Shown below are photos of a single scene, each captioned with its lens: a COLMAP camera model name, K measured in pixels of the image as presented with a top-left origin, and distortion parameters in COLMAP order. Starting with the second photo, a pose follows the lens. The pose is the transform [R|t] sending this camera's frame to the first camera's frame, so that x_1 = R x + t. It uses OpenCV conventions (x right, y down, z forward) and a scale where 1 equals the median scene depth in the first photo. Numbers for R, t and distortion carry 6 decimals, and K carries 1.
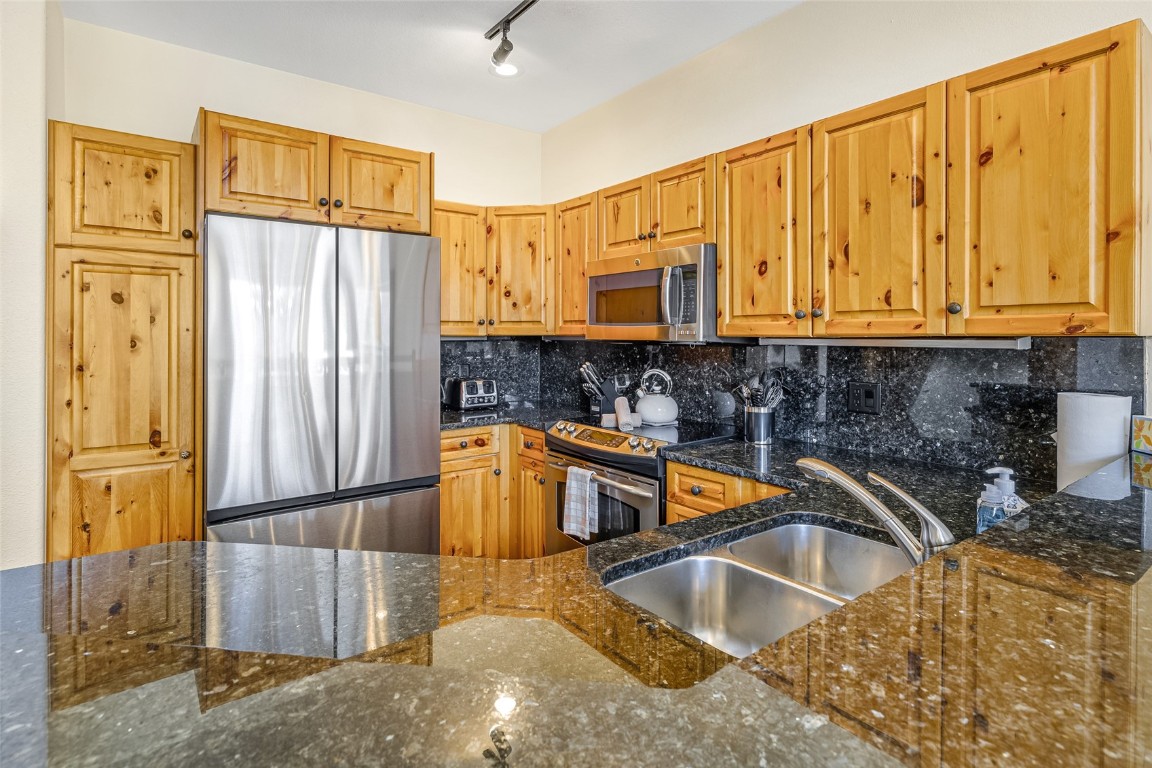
lens RADIAL K [[574.7, 0, 545.0], [0, 574.7, 334.3], [0, 0, 1]] dist [0.002103, -0.000029]
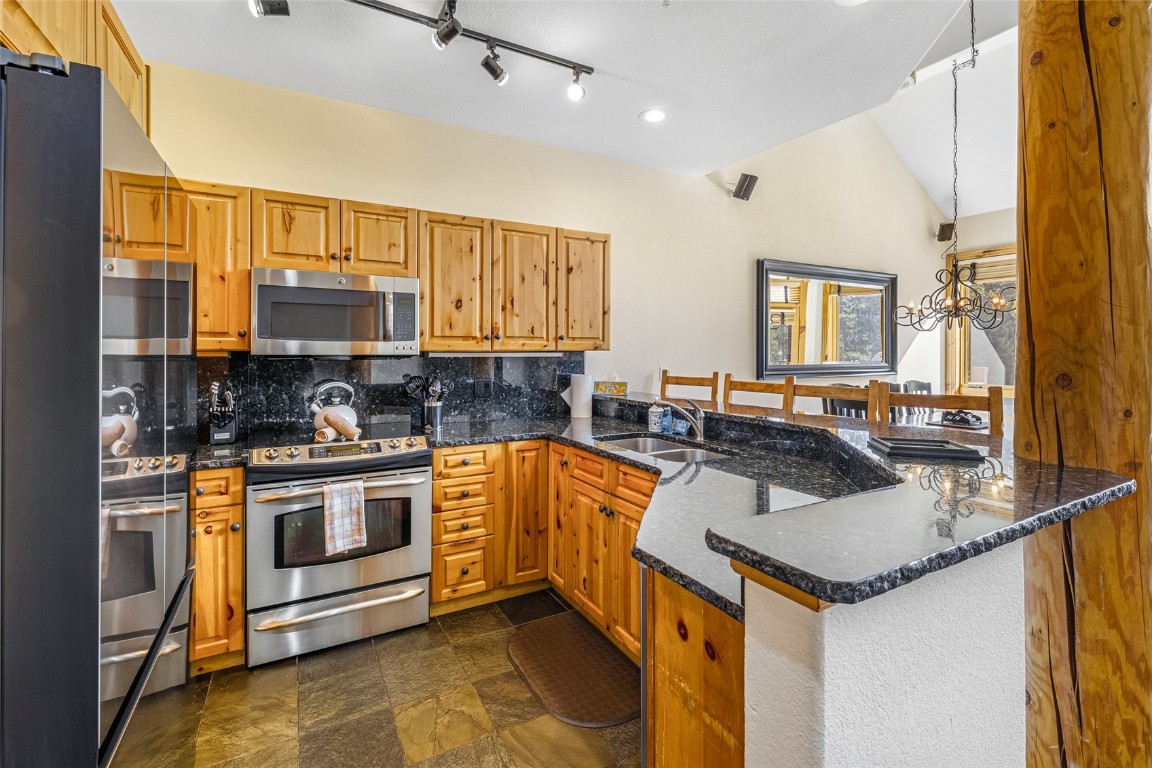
lens RADIAL K [[503.1, 0, 576.7], [0, 503.1, 354.3], [0, 0, 1]] dist [-0.000513, -0.000018]
pose [[0.111534, -0.002894, 0.993756, -0.806062], [-0.000705, 0.999995, 0.002992, 0.007122], [-0.993760, -0.001034, 0.111532, 0.530054]]
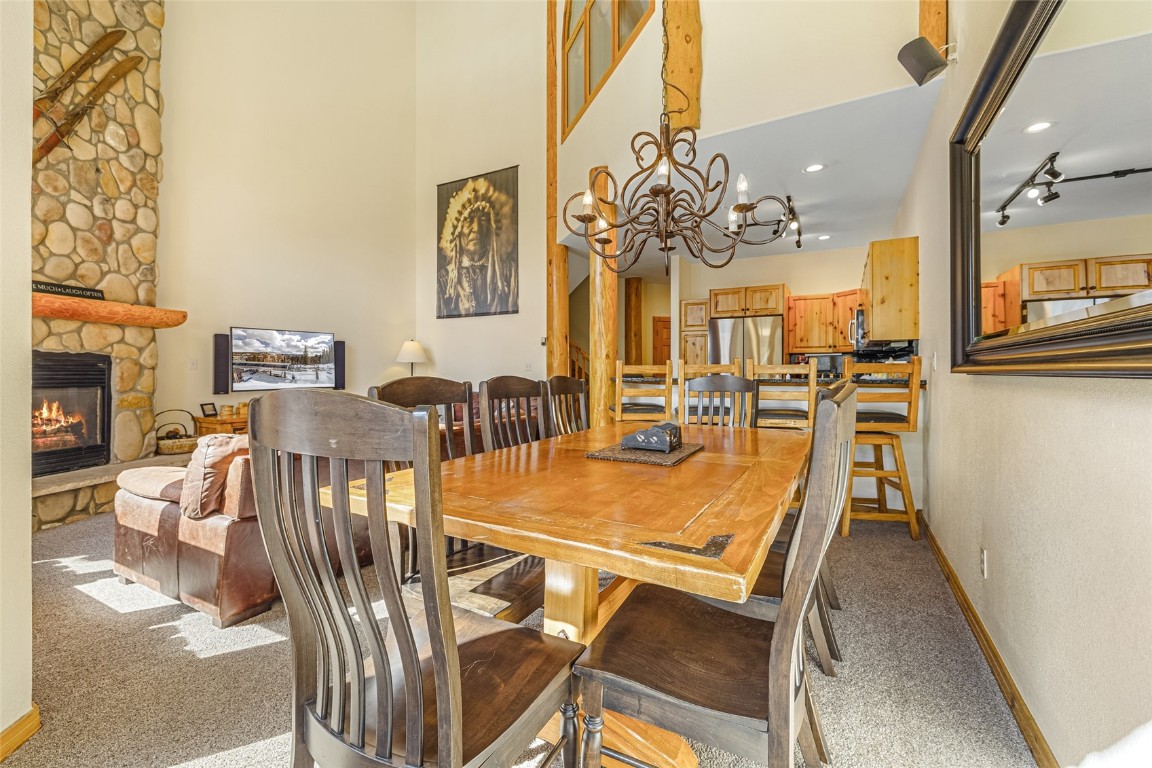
lens RADIAL K [[502.5, 0, 569.7], [0, 502.5, 373.0], [0, 0, 1]] dist [0.000301, -0.000044]
pose [[0.441788, -0.000157, -0.897119, 1.688164], [0.000461, 1.000000, 0.000052, 0.114870], [0.897119, -0.000436, 0.441788, -1.071007]]
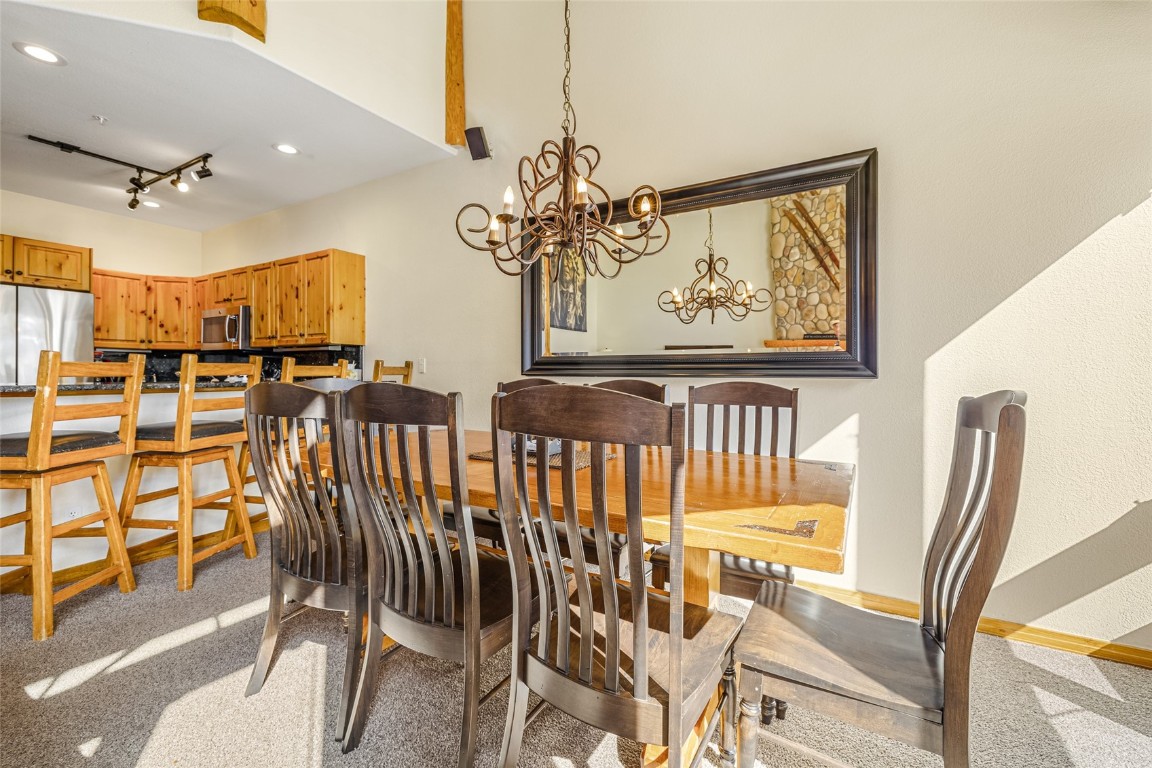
lens RADIAL K [[488.9, 0, 575.7], [0, 488.9, 374.9], [0, 0, 1]] dist [-0.000775, -0.001007]
pose [[0.909622, 0.002296, 0.415430, 0.677743], [-0.003683, 0.999990, 0.002539, 0.104562], [-0.415420, -0.003840, 0.909622, -1.295347]]
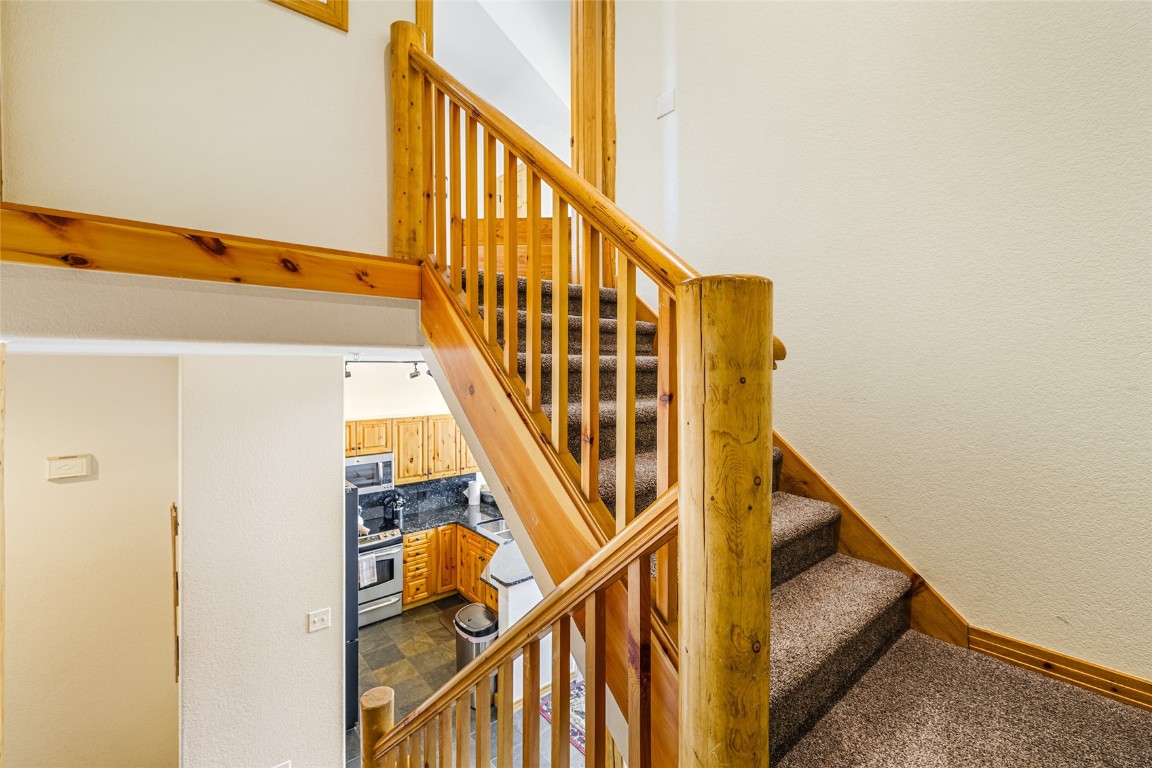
lens RADIAL K [[485.1, 0, 580.7], [0, 485.1, 370.7], [0, 0, 1]] dist [-0.000133, -0.000246]
pose [[-0.083367, -0.006340, 0.996499, -2.096304], [0.004177, 0.999969, 0.006711, -0.563564], [-0.996510, 0.004721, -0.083338, 0.309712]]
